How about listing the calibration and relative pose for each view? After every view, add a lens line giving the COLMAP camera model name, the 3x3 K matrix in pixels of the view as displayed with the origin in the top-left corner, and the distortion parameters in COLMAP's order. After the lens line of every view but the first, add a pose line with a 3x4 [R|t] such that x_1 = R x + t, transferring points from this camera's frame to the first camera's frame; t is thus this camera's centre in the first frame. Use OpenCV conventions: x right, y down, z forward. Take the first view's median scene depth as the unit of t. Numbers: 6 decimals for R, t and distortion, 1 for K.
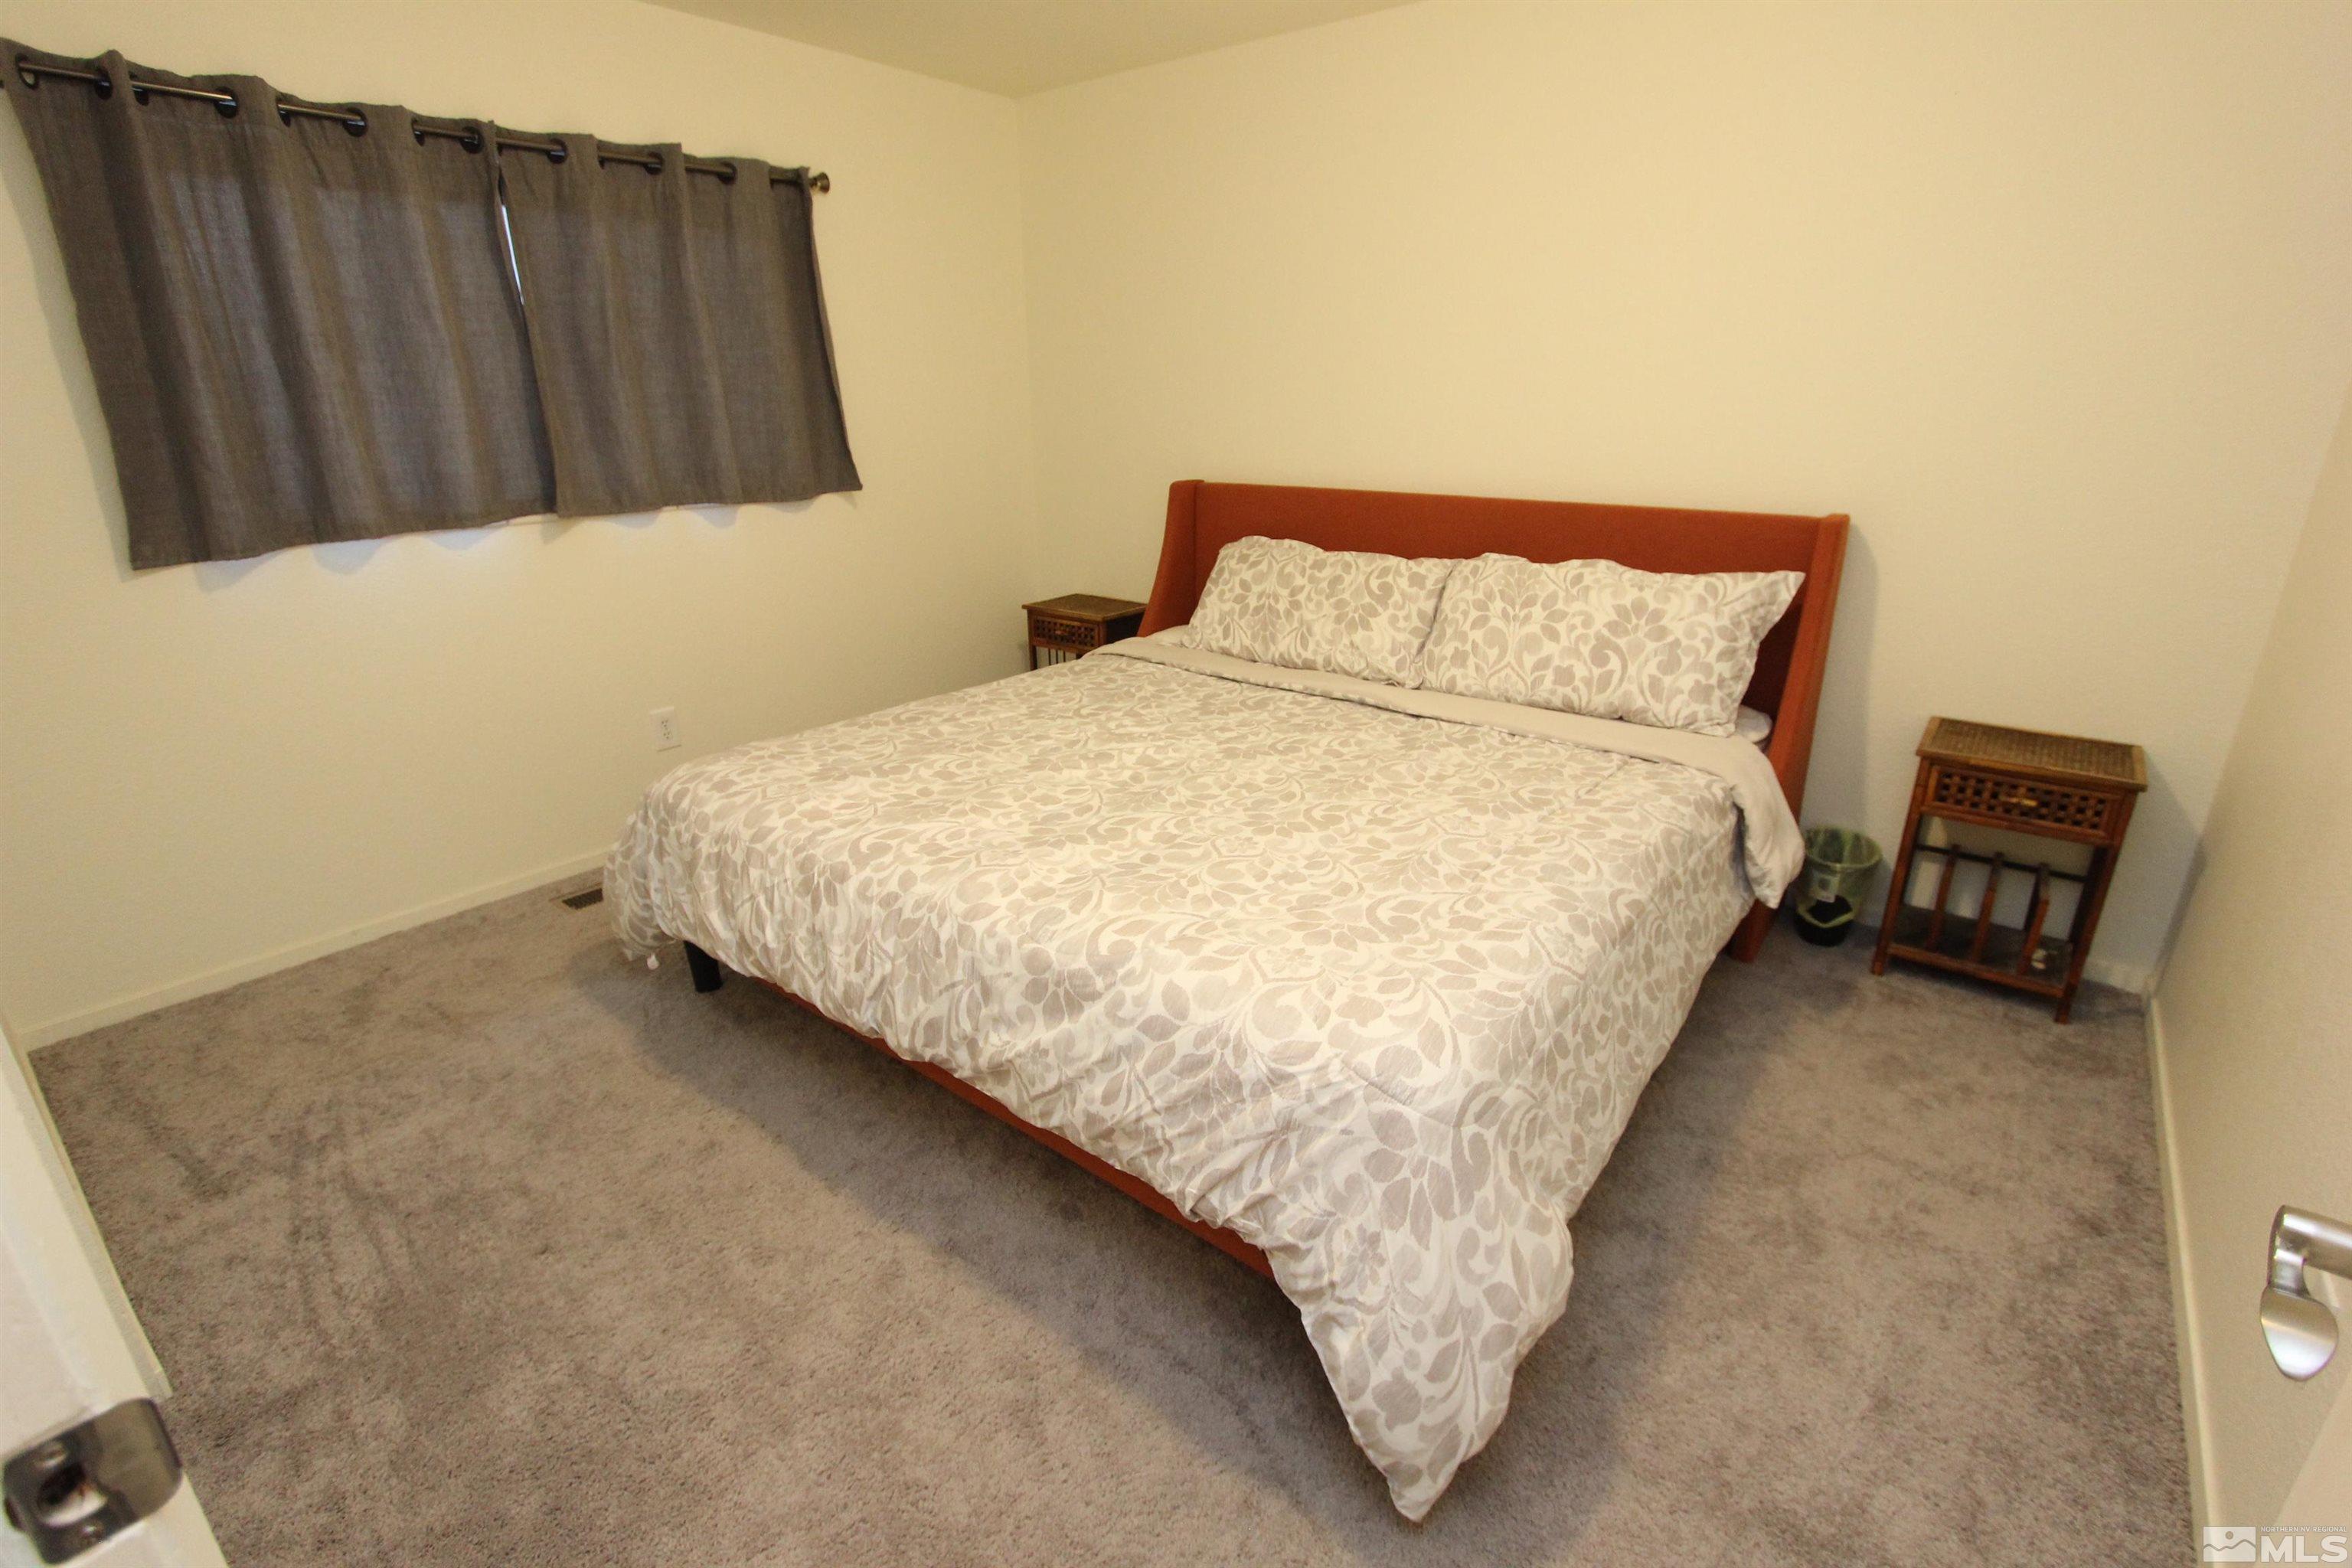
lens RADIAL K [[1086.2, 0, 1179.1], [0, 1086.2, 769.5], [0, 0, 1]] dist [-0.024969, 0.005140]
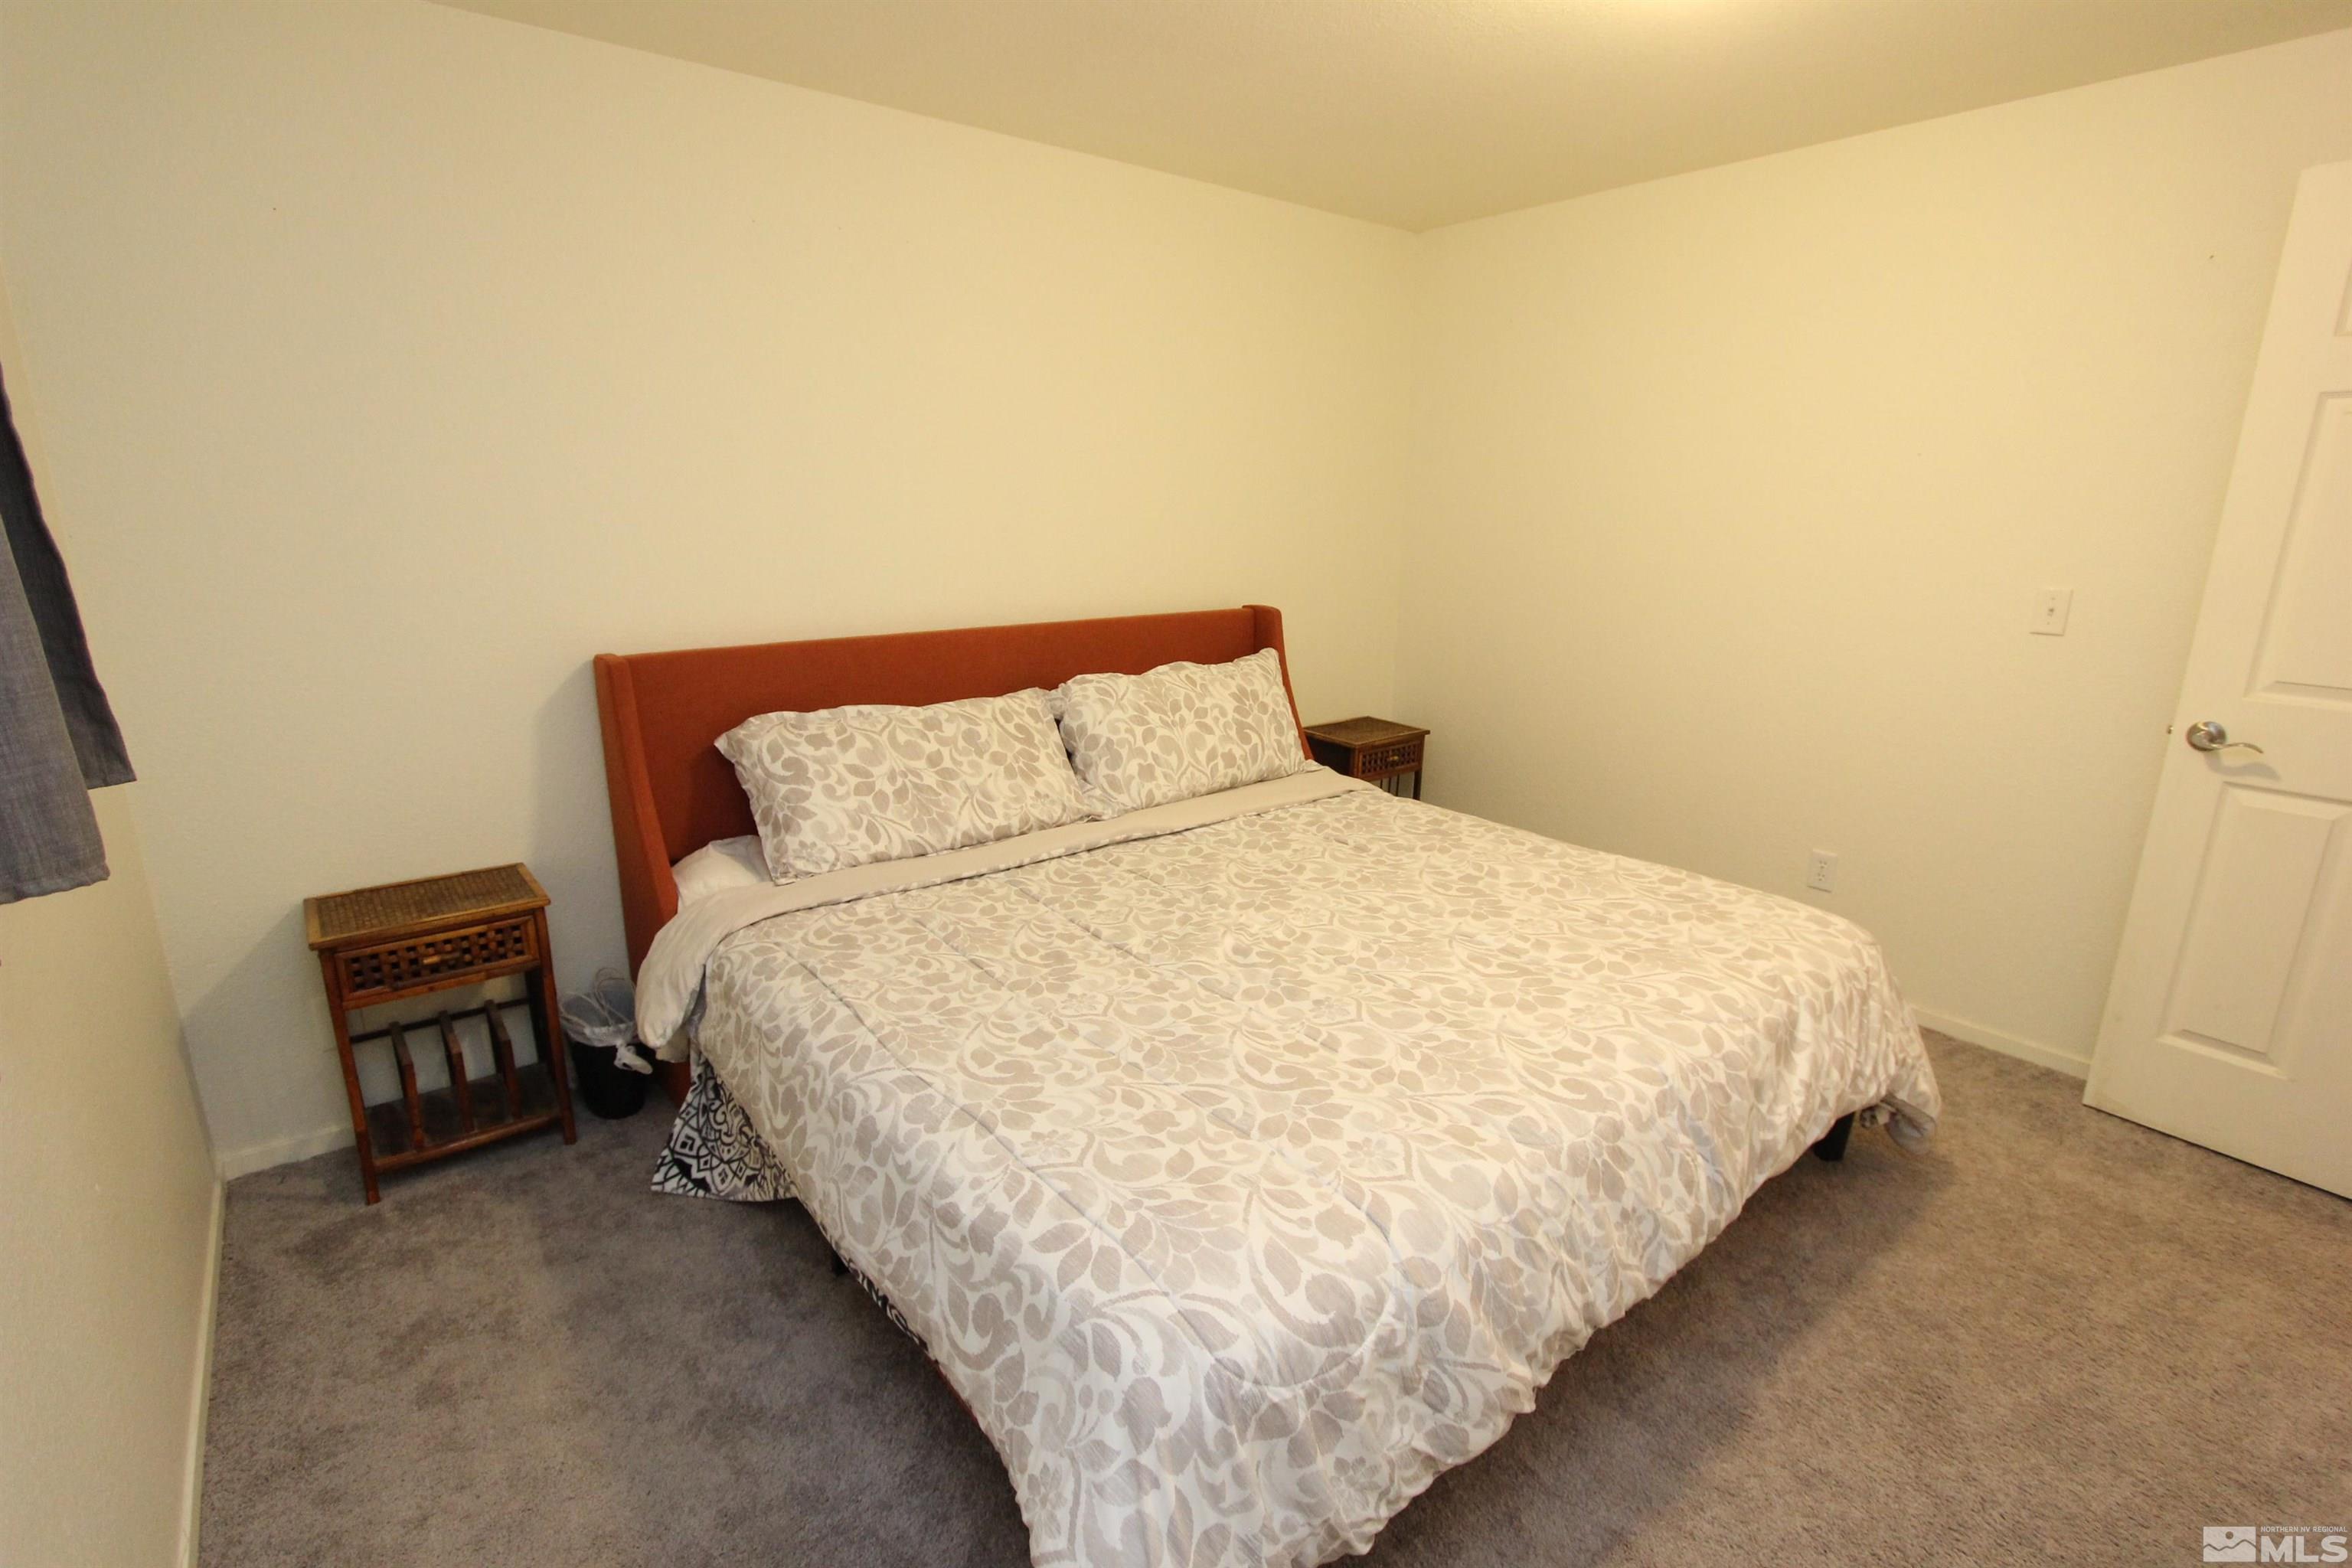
lens RADIAL K [[1086.2, 0, 1189.8], [0, 1086.2, 789.5], [0, 0, 1]] dist [-0.024969, 0.005140]
pose [[0.216795, -0.242229, 0.945688, -0.737214], [0.313175, 0.934782, 0.167642, -0.254230], [-0.924620, 0.259821, 0.278516, 0.687659]]
